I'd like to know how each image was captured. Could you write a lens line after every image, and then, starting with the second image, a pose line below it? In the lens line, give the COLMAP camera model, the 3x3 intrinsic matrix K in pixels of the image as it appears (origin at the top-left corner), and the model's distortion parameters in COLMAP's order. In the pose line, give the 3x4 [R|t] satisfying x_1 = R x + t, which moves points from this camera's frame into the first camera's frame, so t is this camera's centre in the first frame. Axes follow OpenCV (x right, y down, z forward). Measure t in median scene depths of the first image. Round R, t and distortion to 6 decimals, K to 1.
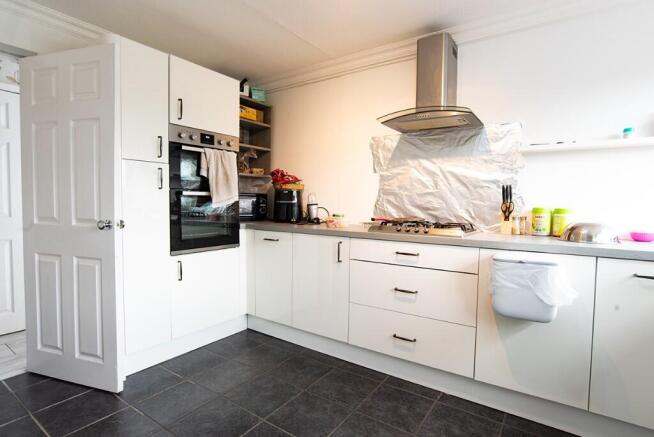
lens RADIAL K [[341.0, 0, 328.4], [0, 341.0, 219.2], [0, 0, 1]] dist [-0.018080, 0.000202]
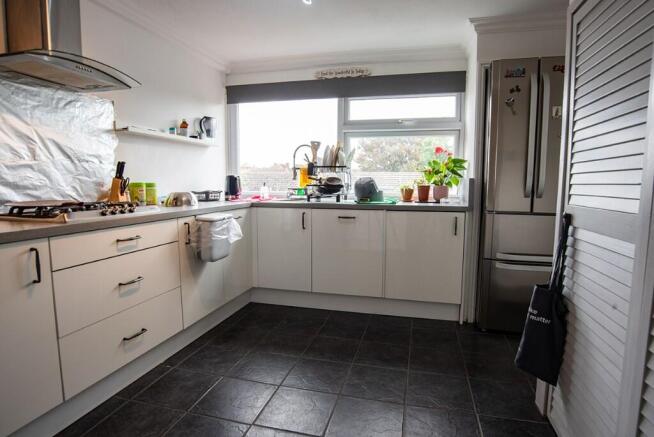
lens RADIAL K [[362.1, 0, 328.7], [0, 362.1, 217.0], [0, 0, 1]] dist [0.001823, 0.000553]
pose [[-0.332221, -0.110786, 0.936672, -0.672797], [0.035698, 0.990889, 0.129860, -0.047997], [-0.942526, 0.076580, -0.325240, 0.690210]]
